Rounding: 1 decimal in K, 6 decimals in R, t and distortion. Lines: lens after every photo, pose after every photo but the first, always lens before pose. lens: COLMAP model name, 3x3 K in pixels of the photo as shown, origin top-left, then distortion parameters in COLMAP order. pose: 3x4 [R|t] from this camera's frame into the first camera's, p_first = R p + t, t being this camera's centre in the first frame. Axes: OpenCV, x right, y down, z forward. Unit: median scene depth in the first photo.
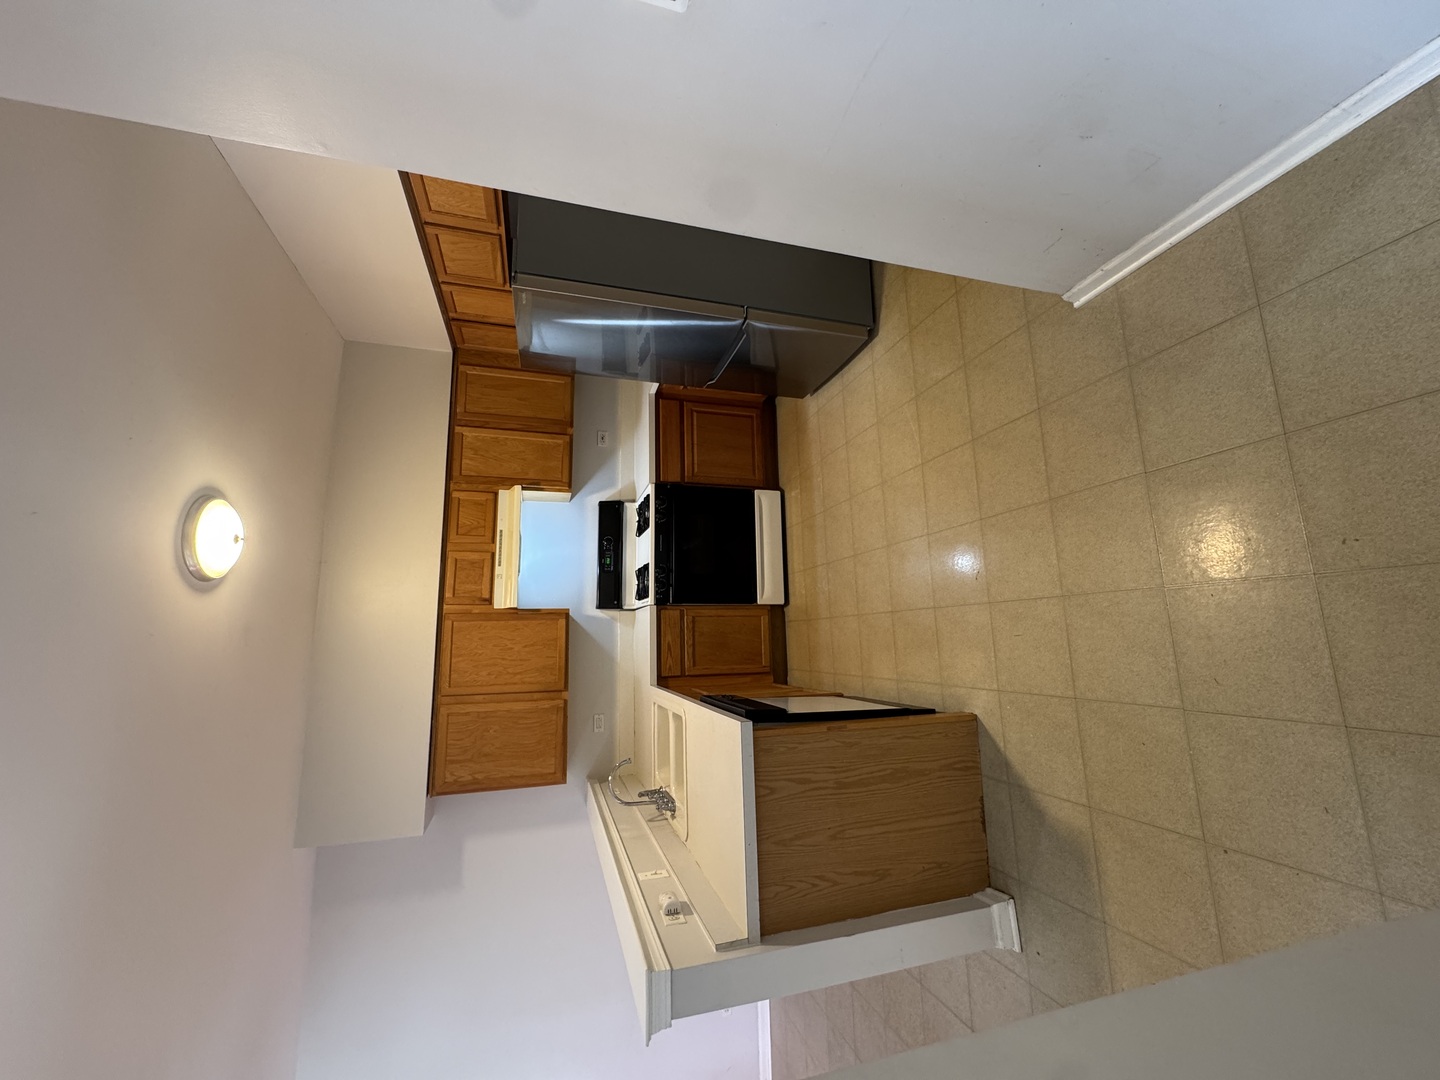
lens RADIAL K [[572.7, 0, 720.0], [0, 572.7, 540.0], [0, 0, 1]] dist [0.000283, 0.000240]
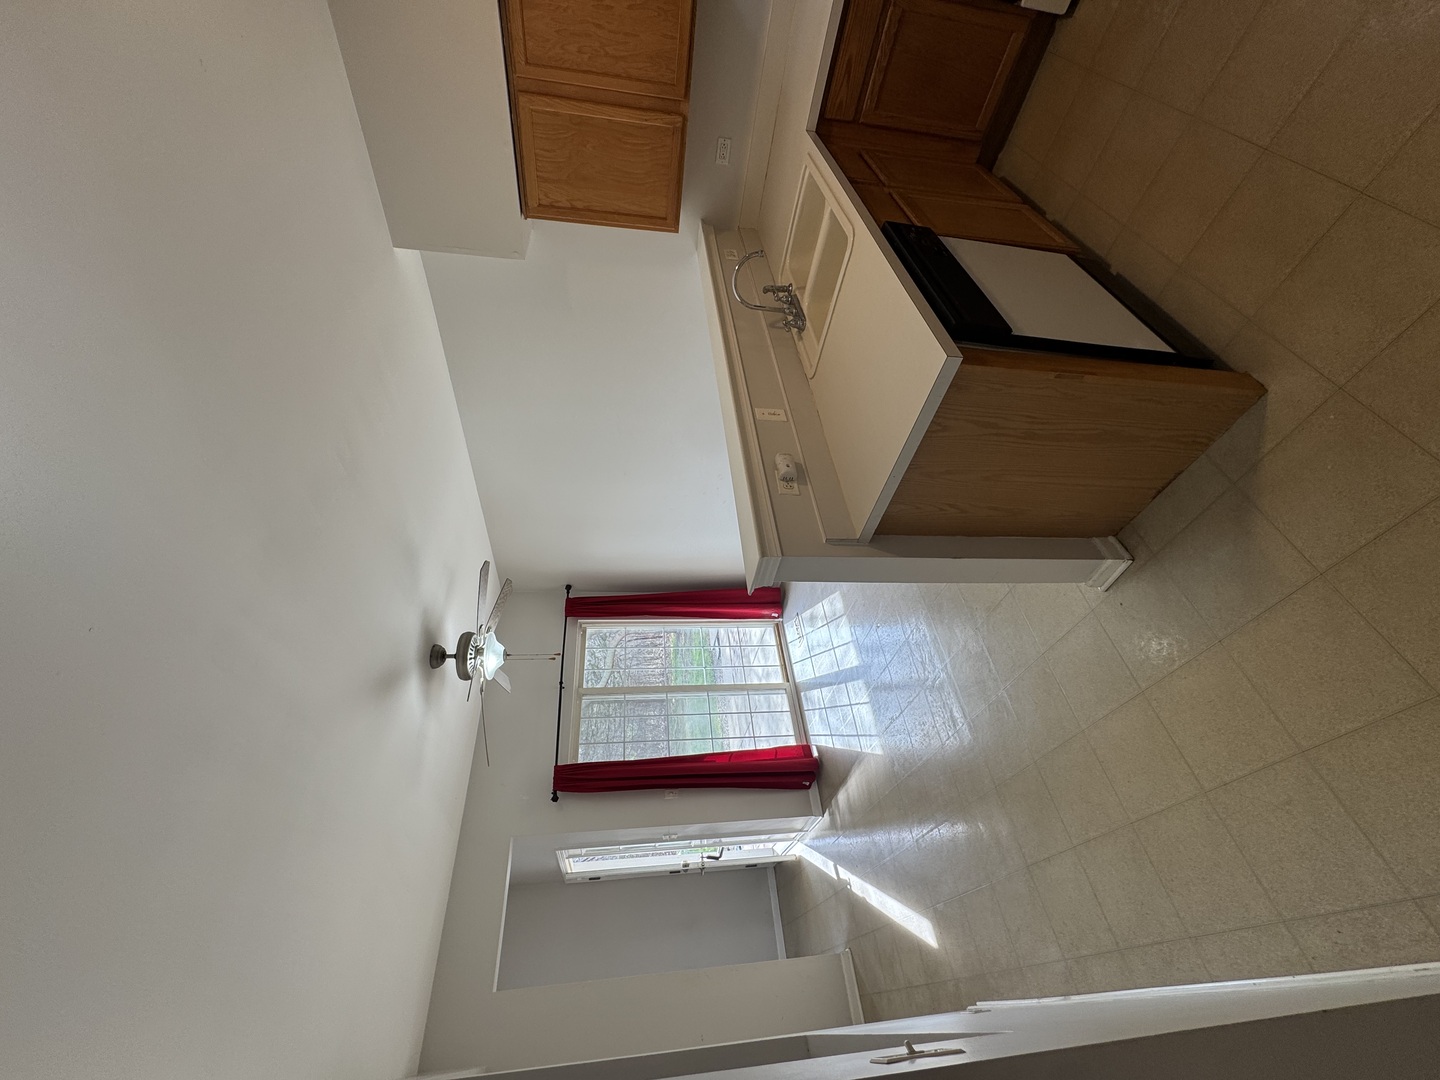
lens RADIAL K [[574.1, 0, 717.7], [0, 574.1, 540.8], [0, 0, 1]] dist [-0.003020, 0.000656]
pose [[0.966697, 0.255768, -0.008889, -0.104143], [-0.127434, 0.511187, 0.849970, -0.076795], [0.221939, -0.820531, 0.526757, 0.231781]]
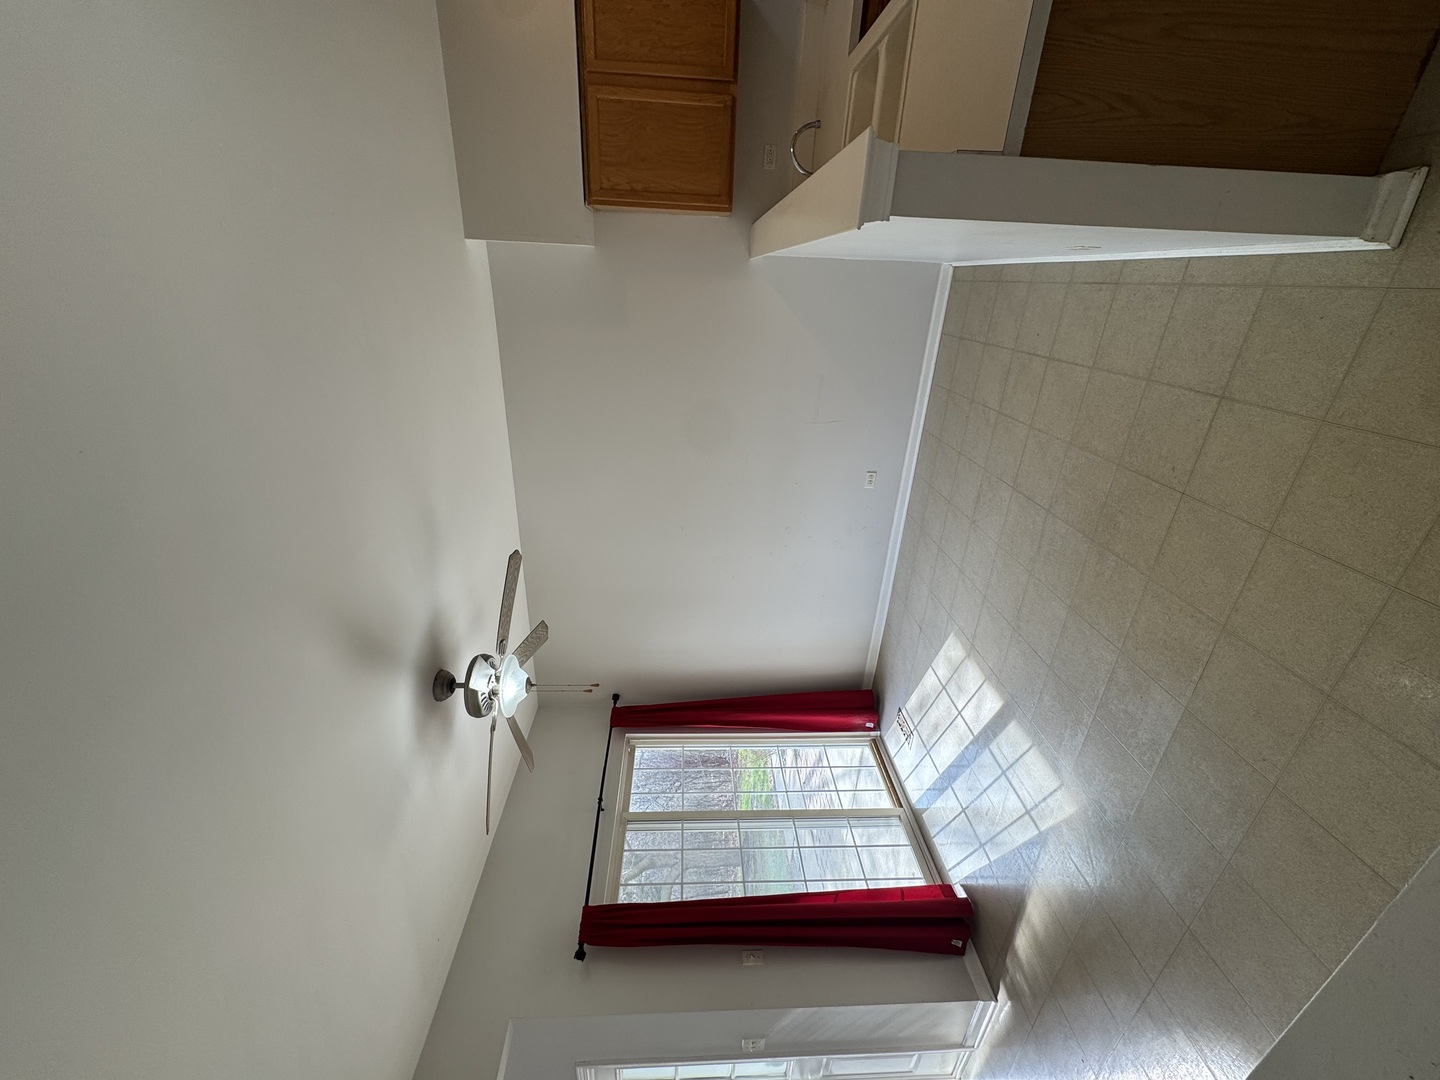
lens RADIAL K [[574.1, 0, 717.7], [0, 574.1, 540.8], [0, 0, 1]] dist [-0.003020, 0.000656]
pose [[0.967506, 0.161362, -0.194663, -0.045813], [-0.023039, 0.822943, 0.567657, 0.397157], [0.251795, -0.544727, 0.799920, 0.033081]]
